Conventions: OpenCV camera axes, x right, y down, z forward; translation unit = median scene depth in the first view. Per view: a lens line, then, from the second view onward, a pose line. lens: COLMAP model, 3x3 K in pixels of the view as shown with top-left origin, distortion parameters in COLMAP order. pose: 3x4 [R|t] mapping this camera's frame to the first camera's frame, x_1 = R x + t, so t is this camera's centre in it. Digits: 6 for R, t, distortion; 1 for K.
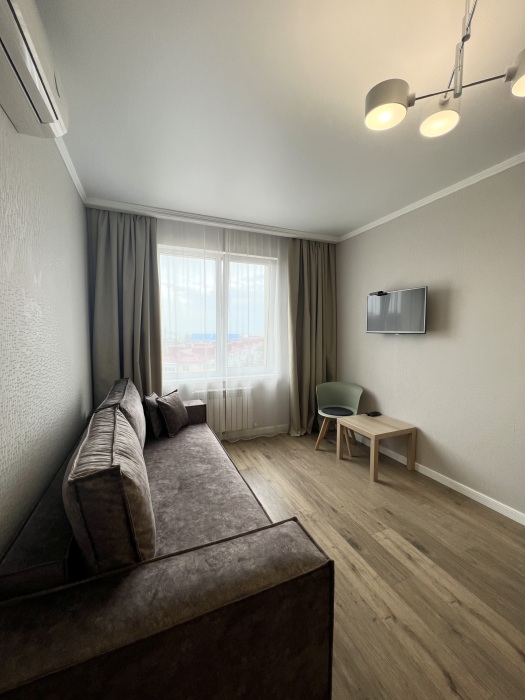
lens RADIAL K [[283.5, 0, 265.1], [0, 283.5, 349.7], [0, 0, 1]] dist [0.003203, -0.000519]
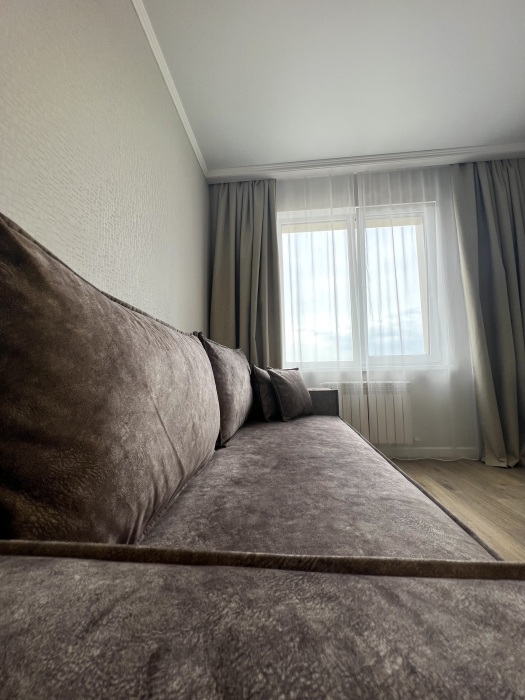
lens RADIAL K [[283.5, 0, 262.1], [0, 283.5, 349.7], [0, 0, 1]] dist [0.003203, -0.000519]
pose [[0.878250, -0.063692, -0.473942, -0.030955], [-0.008094, 0.988969, -0.147903, 0.191046], [0.478134, 0.133732, 0.868046, 0.272180]]
